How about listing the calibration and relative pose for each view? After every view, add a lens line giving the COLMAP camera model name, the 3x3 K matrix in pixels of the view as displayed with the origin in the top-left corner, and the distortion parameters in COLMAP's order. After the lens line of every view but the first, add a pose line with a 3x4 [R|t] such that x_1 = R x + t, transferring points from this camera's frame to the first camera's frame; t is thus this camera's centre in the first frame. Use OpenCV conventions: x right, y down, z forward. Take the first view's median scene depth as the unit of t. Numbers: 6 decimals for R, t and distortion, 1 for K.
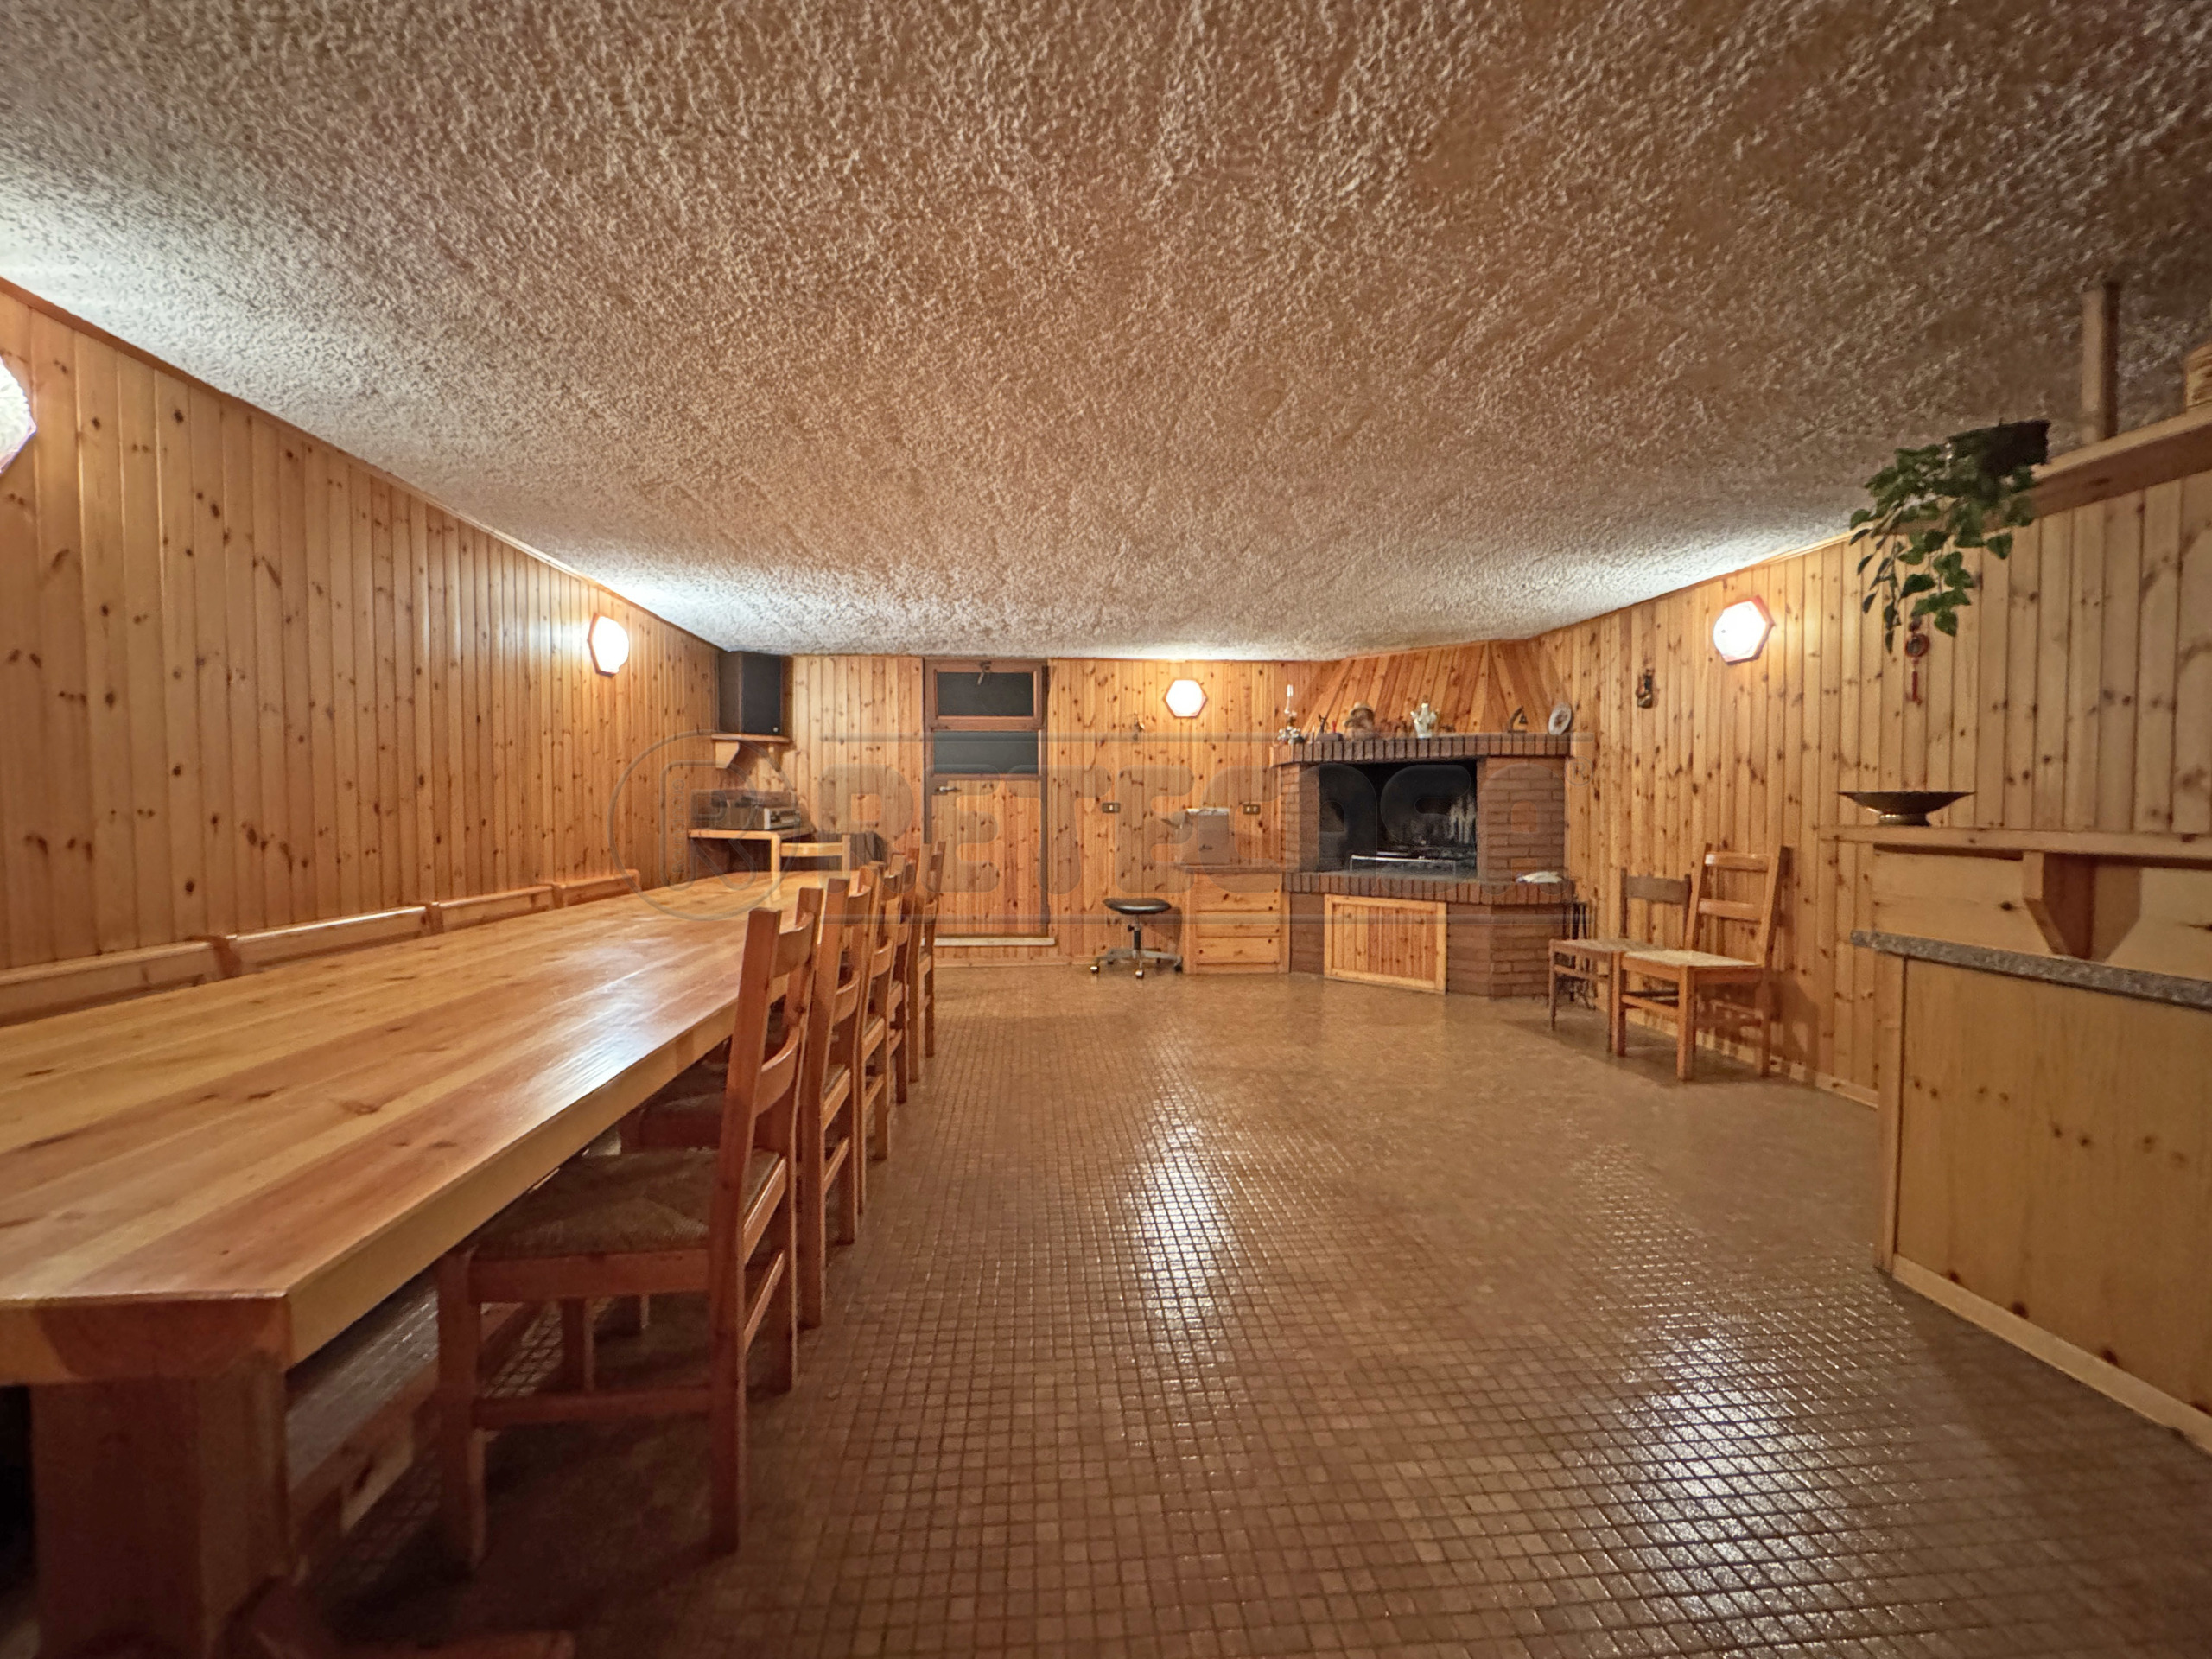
lens RADIAL K [[900.2, 0, 1106.8], [0, 900.2, 833.2], [0, 0, 1]] dist [-0.004878, -0.000821]
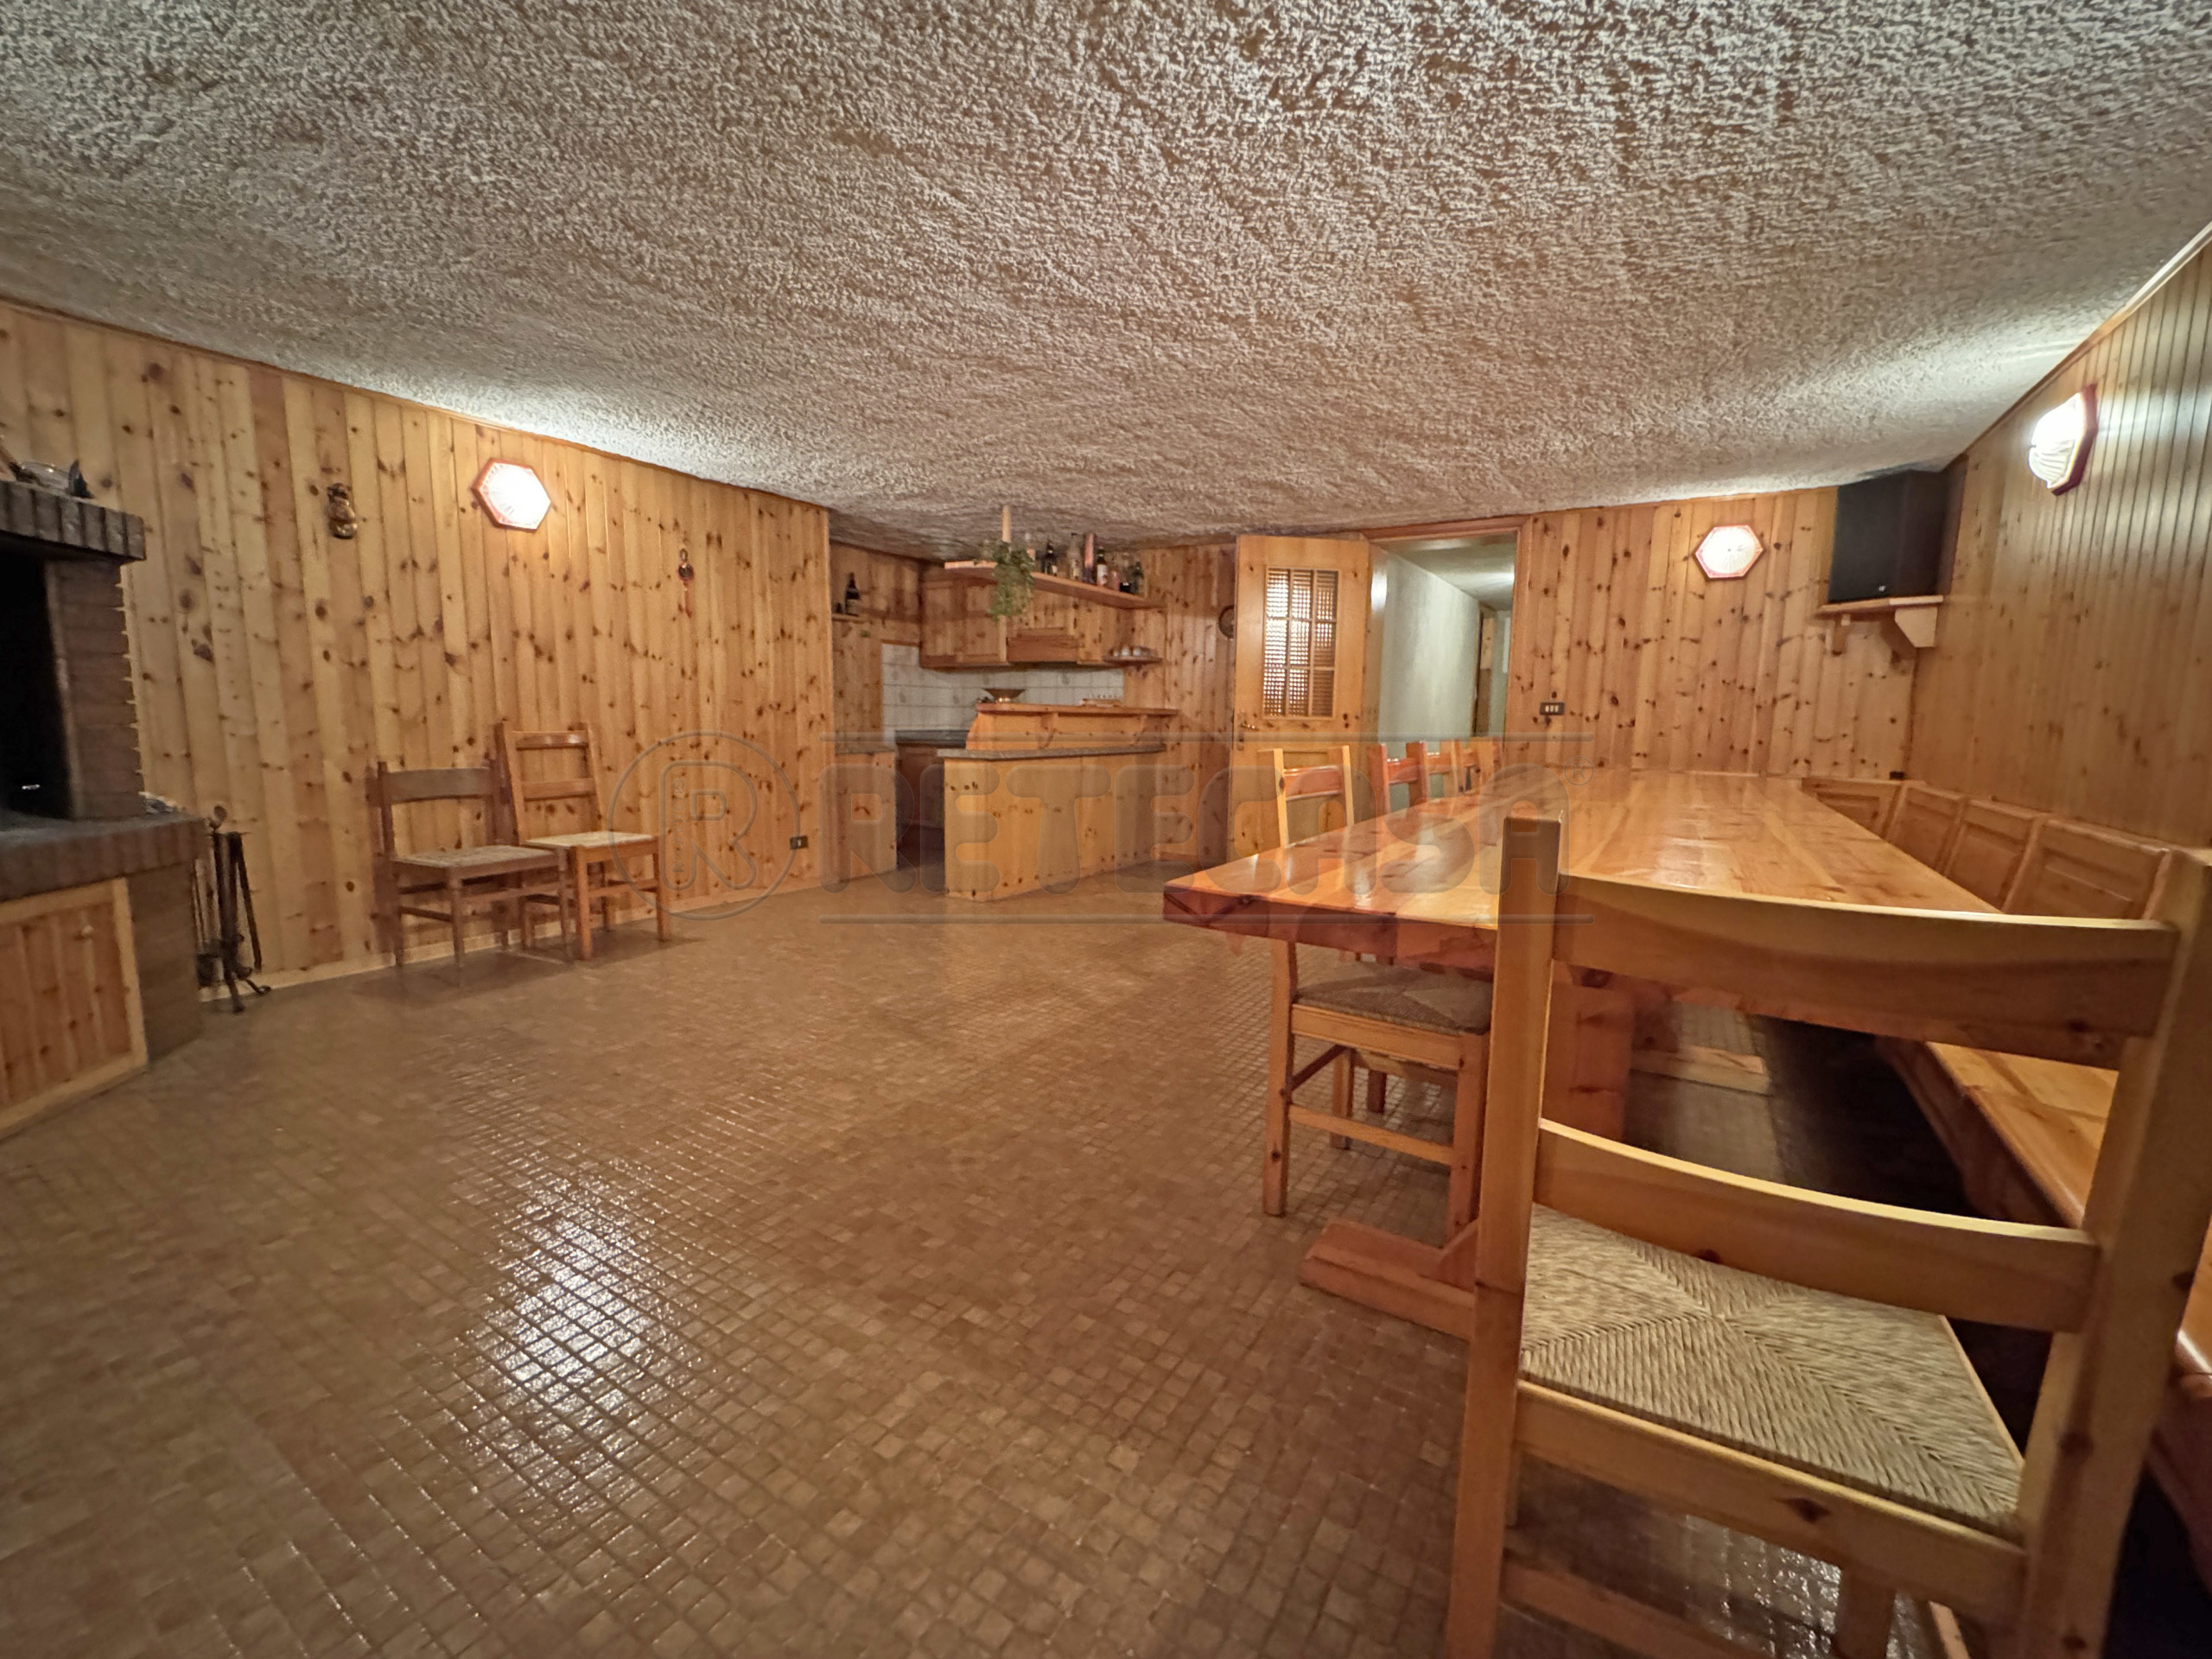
lens RADIAL K [[900.2, 0, 1111.0], [0, 900.2, 831.5], [0, 0, 1]] dist [-0.004878, -0.000821]
pose [[-0.801388, -0.092273, 0.590984, -0.398098], [-0.001396, 0.988315, 0.152418, -0.020600], [-0.598143, 0.121321, -0.792153, 1.440837]]
